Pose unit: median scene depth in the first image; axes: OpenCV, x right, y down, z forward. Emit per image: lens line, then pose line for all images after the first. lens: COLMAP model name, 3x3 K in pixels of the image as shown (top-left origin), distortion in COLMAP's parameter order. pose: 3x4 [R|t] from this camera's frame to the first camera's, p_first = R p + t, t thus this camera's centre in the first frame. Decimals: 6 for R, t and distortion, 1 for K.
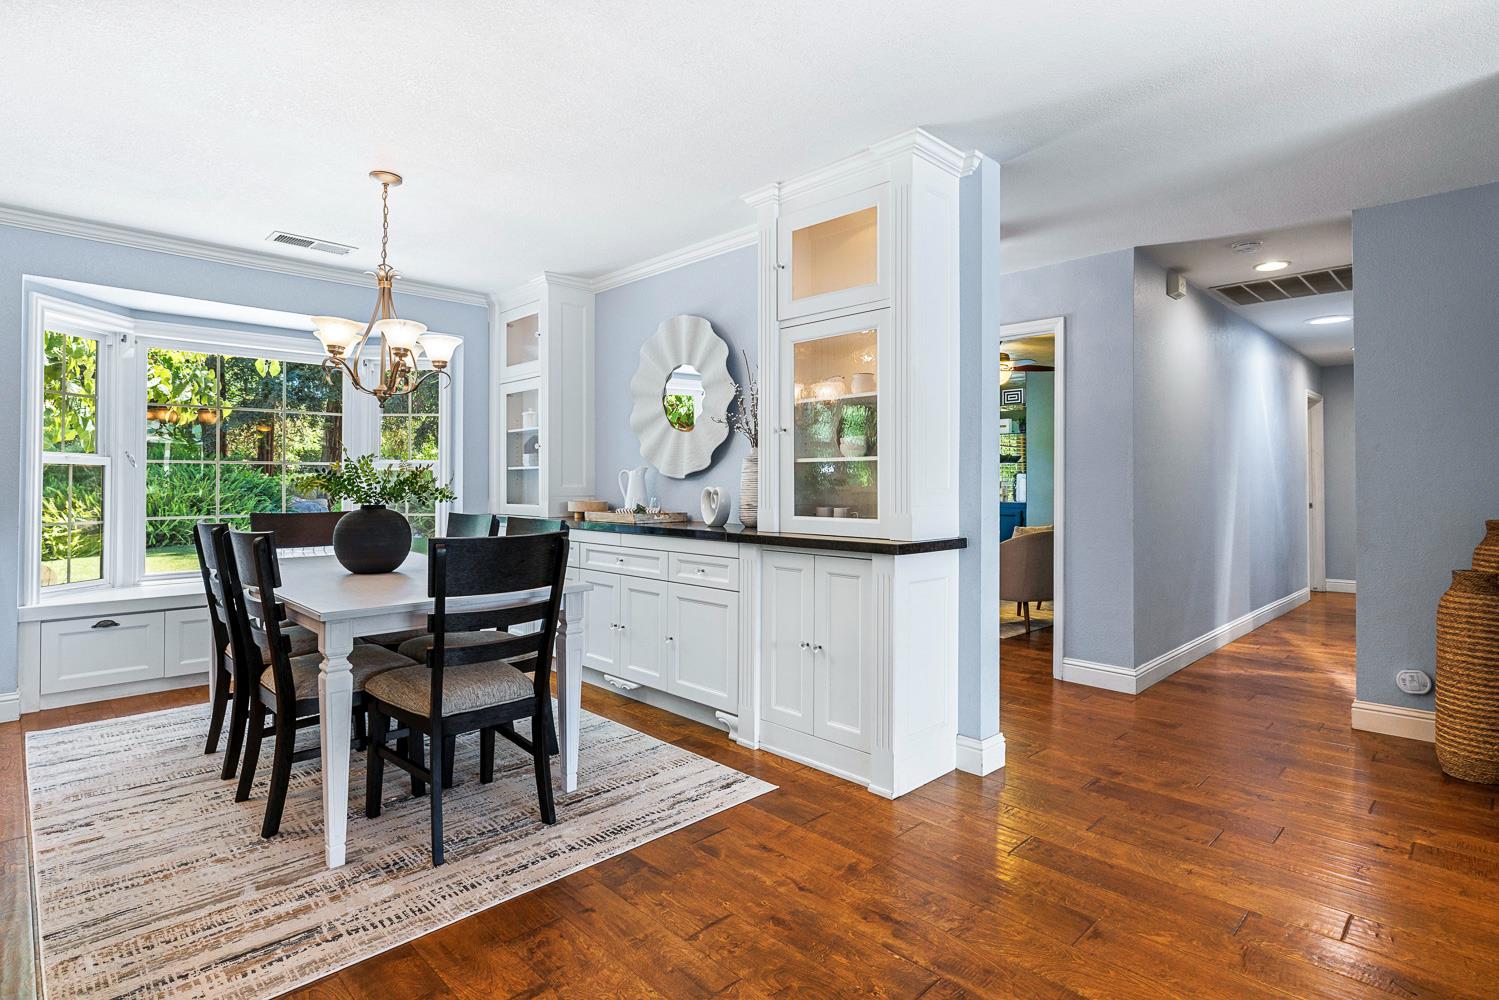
lens RADIAL K [[760.9, 0, 748.9], [0, 760.9, 483.8], [0, 0, 1]] dist [0.002370, 0.000486]
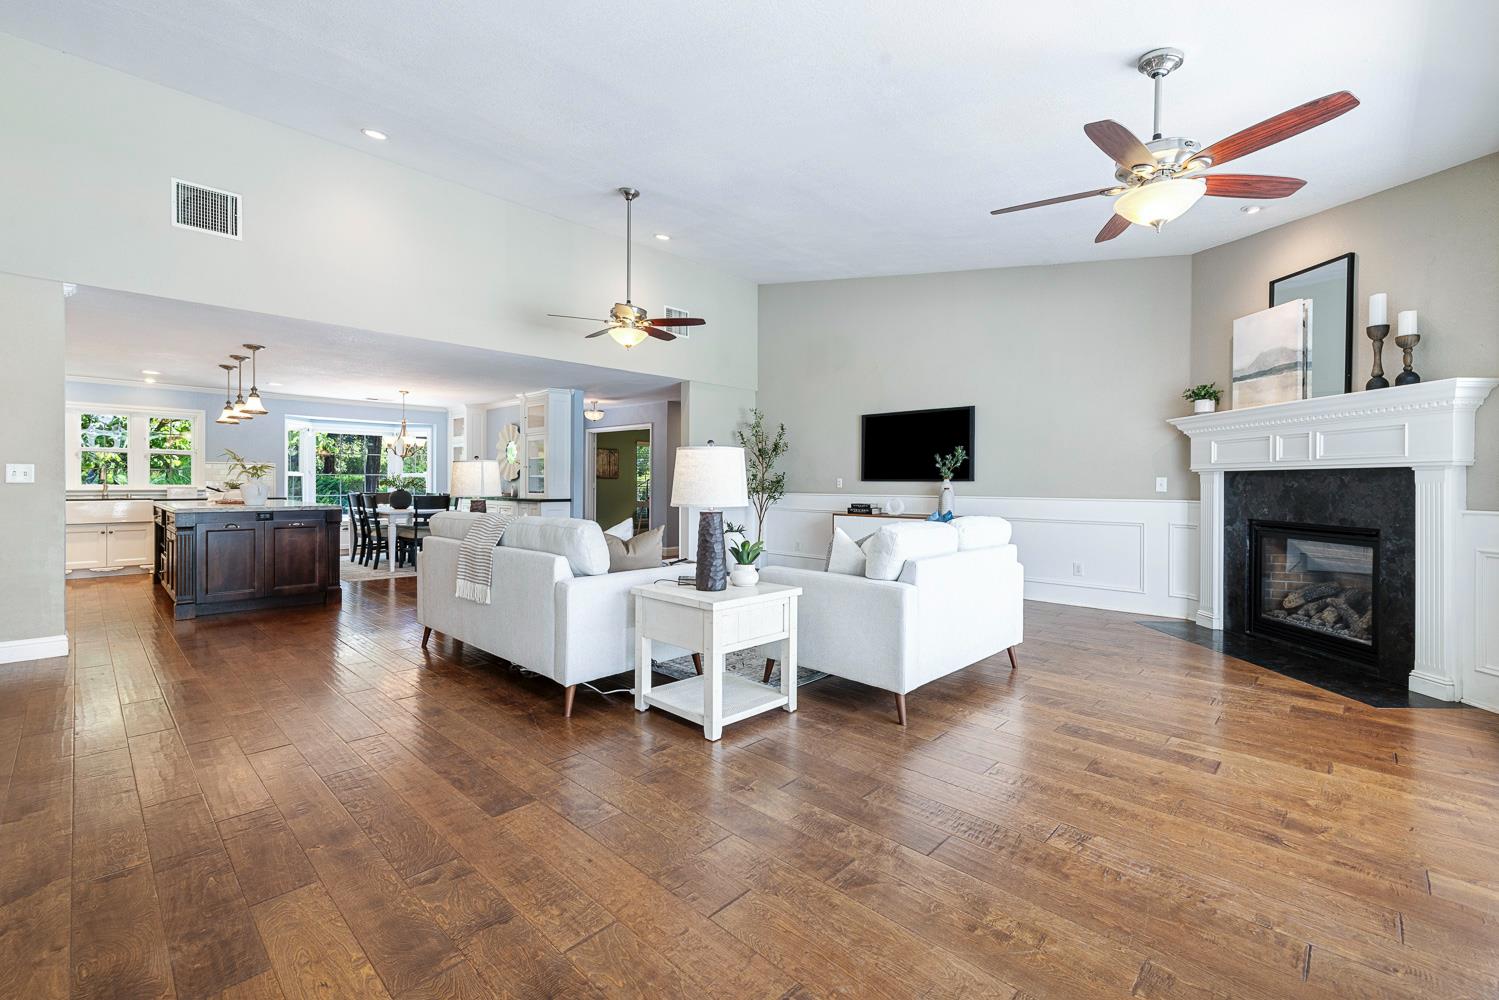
lens RADIAL K [[651.4, 0, 749.5], [0, 651.4, 500.0], [0, 0, 1]] dist [-0.001445, -0.000175]
pose [[0.999579, 0.002840, 0.028883, 0.867749], [-0.003613, 0.999635, 0.026755, -0.005411], [-0.028796, -0.026848, 0.999225, -1.726565]]
